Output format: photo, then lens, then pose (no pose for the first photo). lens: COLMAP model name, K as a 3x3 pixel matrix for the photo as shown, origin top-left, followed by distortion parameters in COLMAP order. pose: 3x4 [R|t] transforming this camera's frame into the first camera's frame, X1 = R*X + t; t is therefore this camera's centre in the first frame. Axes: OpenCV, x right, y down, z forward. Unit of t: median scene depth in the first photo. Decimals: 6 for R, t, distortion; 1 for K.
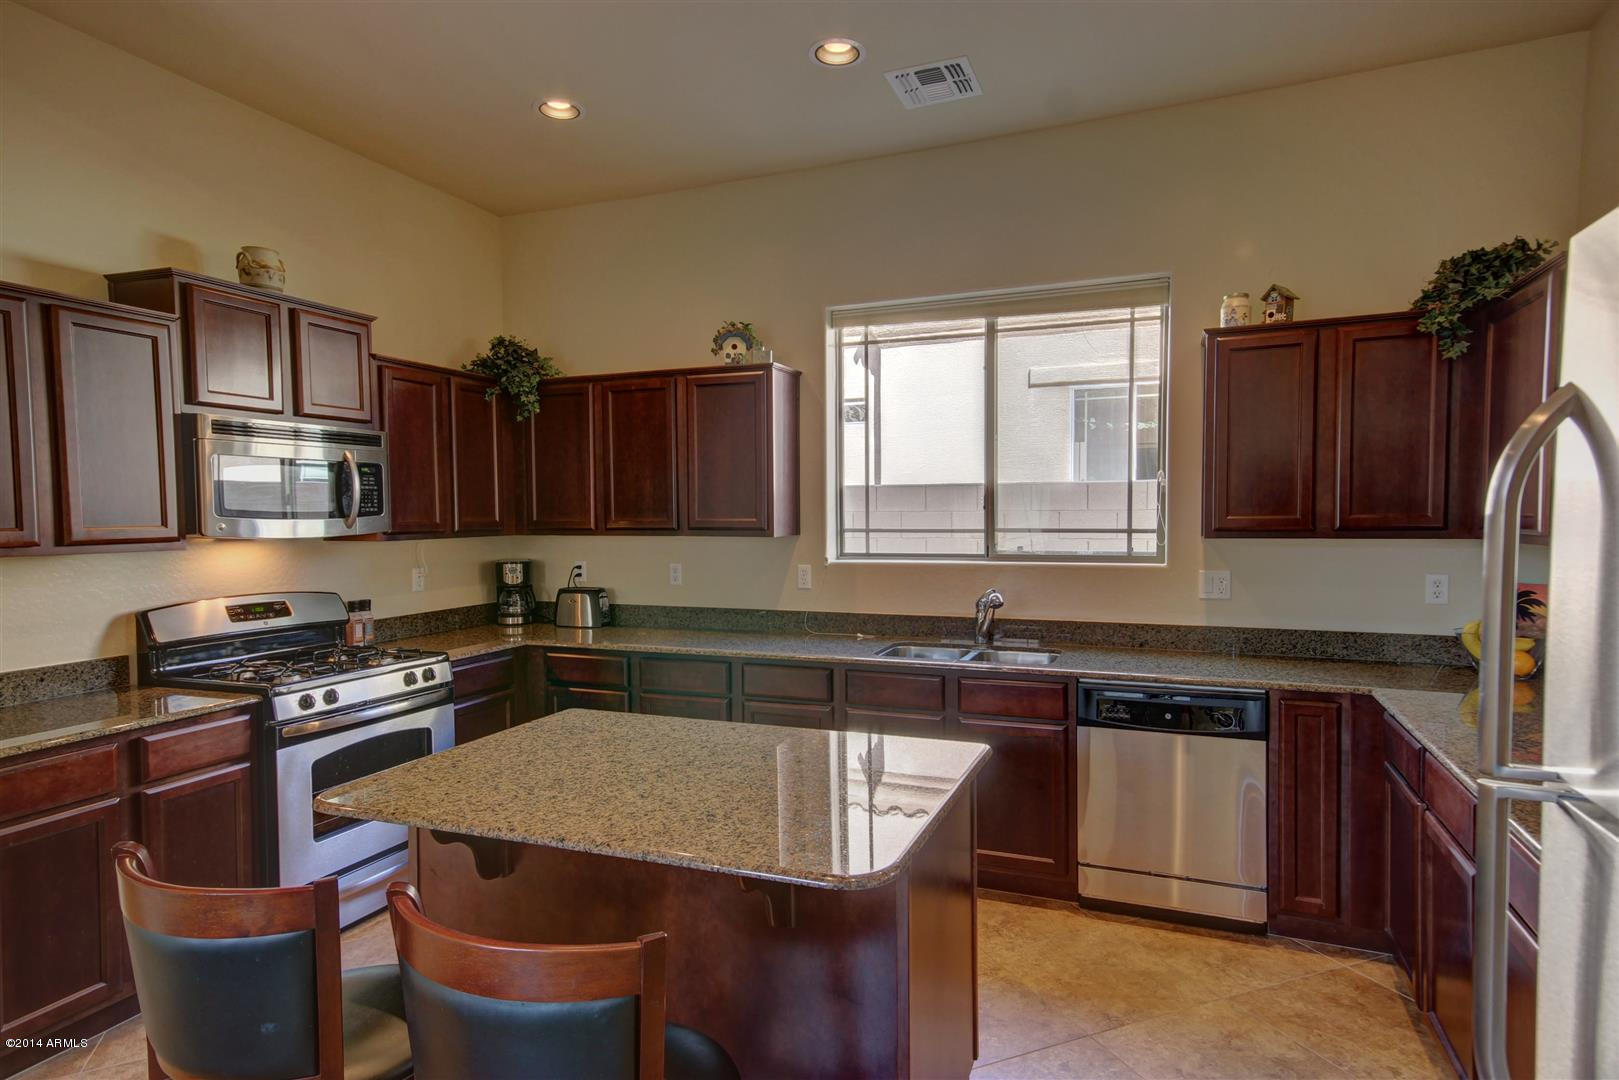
lens RADIAL K [[894.7, 0, 818.6], [0, 894.7, 543.8], [0, 0, 1]] dist [0.040634, 0.009047]
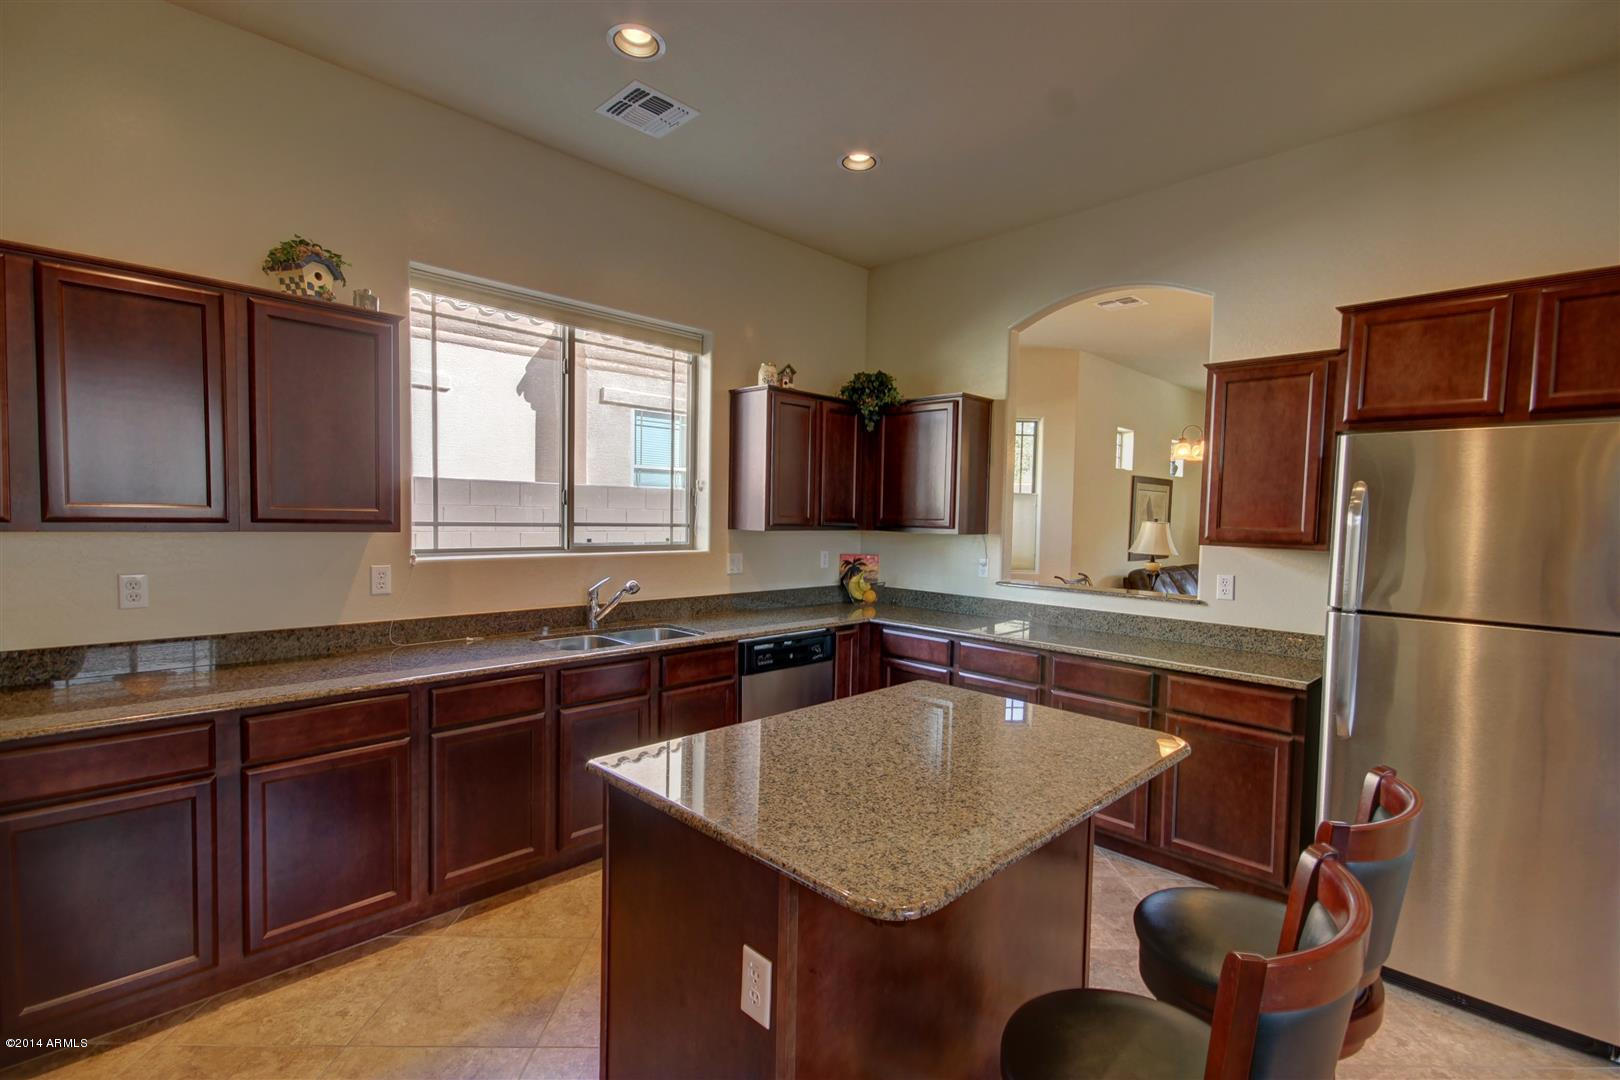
lens RADIAL K [[735.2, 0, 813.0], [0, 735.2, 546.7], [0, 0, 1]] dist [0.018887, -0.003188]
pose [[0.395114, -0.025195, 0.918286, -0.555281], [0.008548, 0.999681, 0.023750, -0.007396], [-0.918592, -0.001534, 0.395204, 0.421285]]
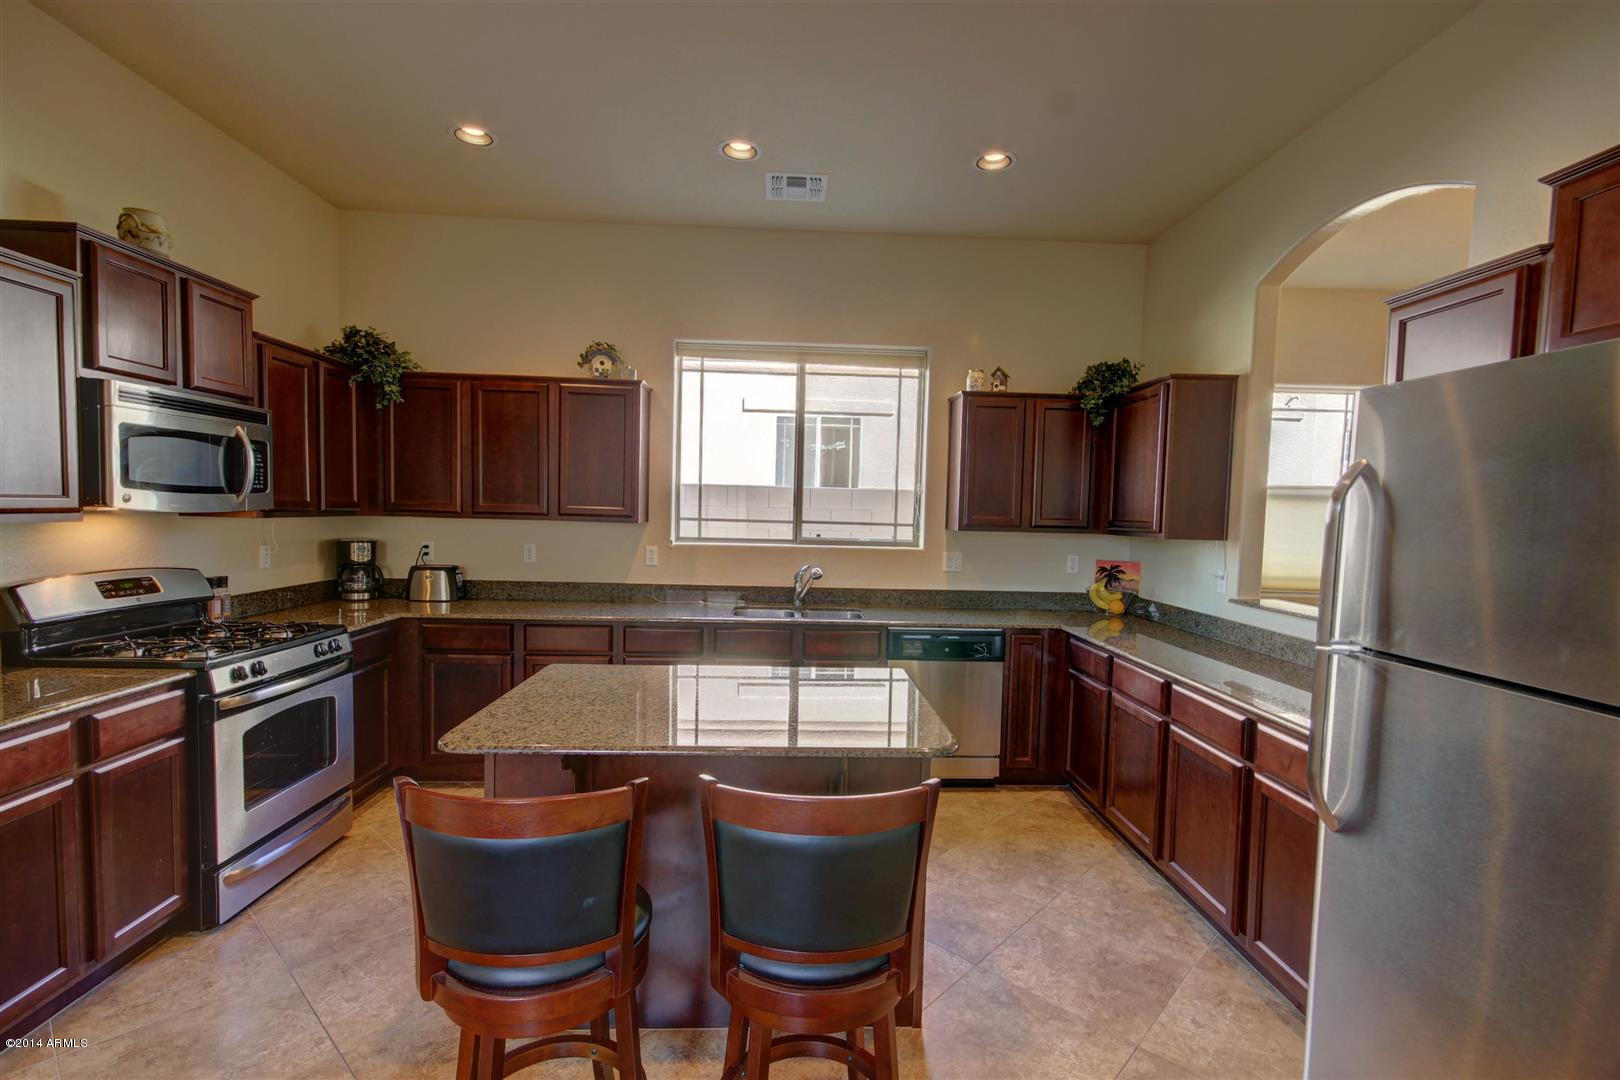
lens RADIAL K [[735.2, 0, 815.6], [0, 735.2, 544.2], [0, 0, 1]] dist [0.018887, -0.003188]
pose [[0.912150, 0.011733, 0.409688, -0.258547], [-0.017697, 0.999785, 0.010769, 0.006682], [-0.409474, -0.017073, 0.912162, -0.015307]]
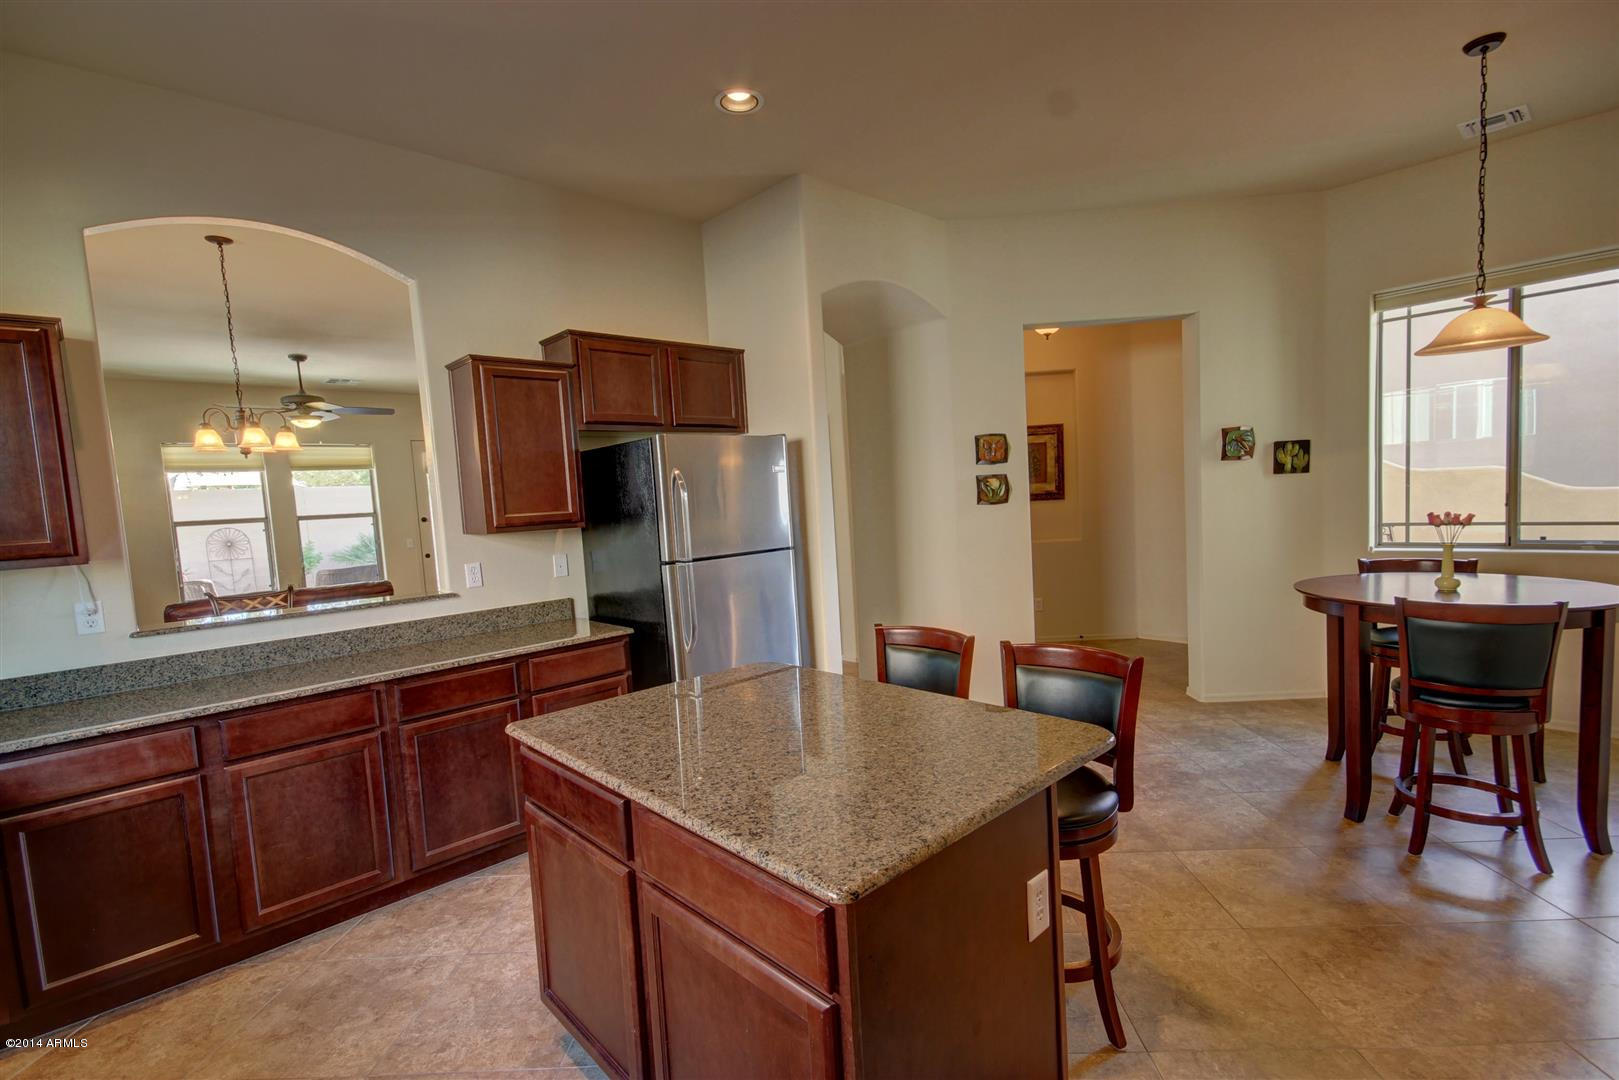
lens RADIAL K [[734.7, 0, 806.2], [0, 734.7, 550.6], [0, 0, 1]] dist [0.018887, -0.003188]
pose [[-0.899203, 0.028252, 0.436618, -0.309283], [0.082589, 0.990933, 0.105971, -0.026164], [-0.429666, 0.131350, -0.893384, 0.958079]]
